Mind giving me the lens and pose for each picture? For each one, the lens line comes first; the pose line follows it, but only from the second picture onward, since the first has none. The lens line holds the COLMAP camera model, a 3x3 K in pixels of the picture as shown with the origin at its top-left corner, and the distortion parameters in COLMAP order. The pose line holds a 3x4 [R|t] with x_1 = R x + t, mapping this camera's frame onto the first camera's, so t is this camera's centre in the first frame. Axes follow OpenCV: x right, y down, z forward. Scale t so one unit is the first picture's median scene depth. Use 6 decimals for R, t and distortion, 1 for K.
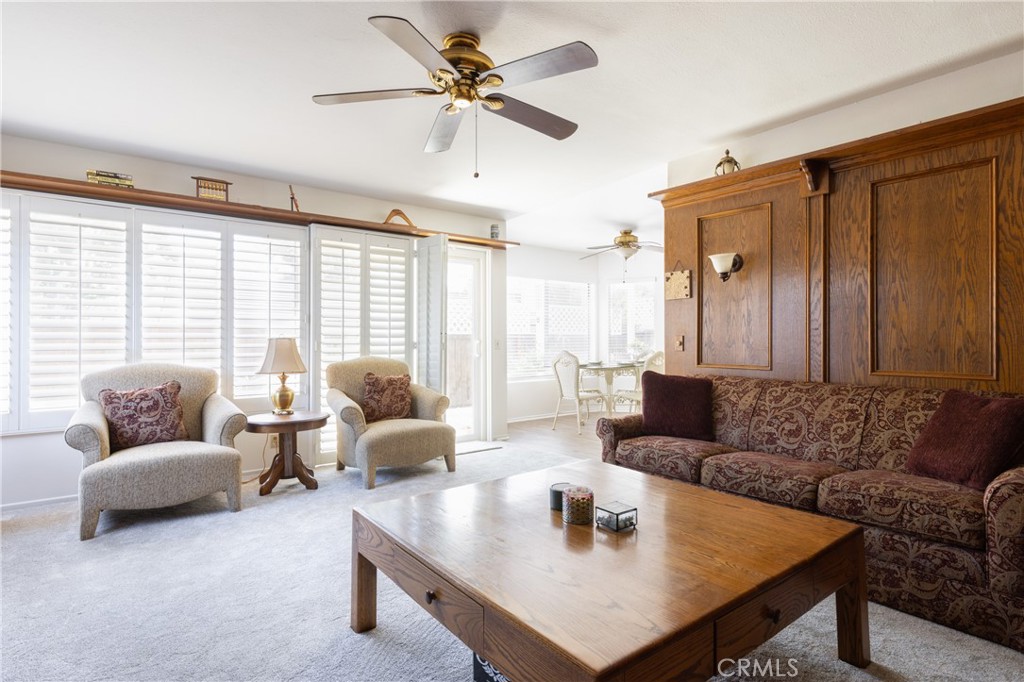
lens RADIAL K [[525.7, 0, 509.2], [0, 525.7, 340.2], [0, 0, 1]] dist [-0.000091, -0.001666]
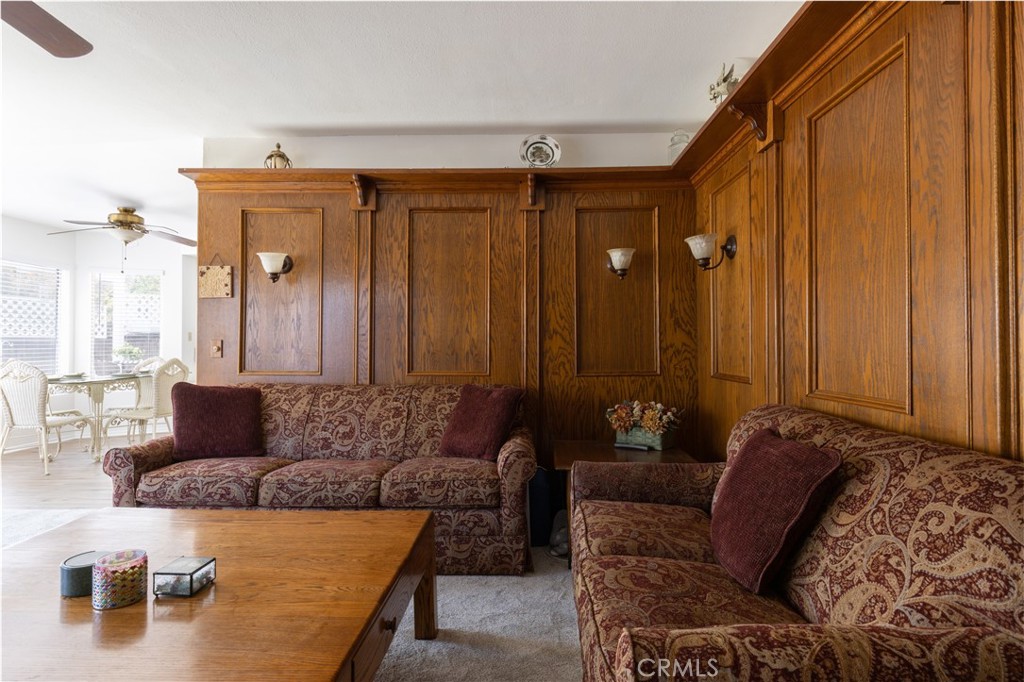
lens RADIAL K [[525.7, 0, 513.2], [0, 525.7, 337.7], [0, 0, 1]] dist [-0.000091, -0.001666]
pose [[0.628635, 0.011901, 0.777610, -0.062017], [-0.000723, 0.999891, -0.014718, 0.000422], [-0.777701, 0.008690, 0.628575, 0.101128]]
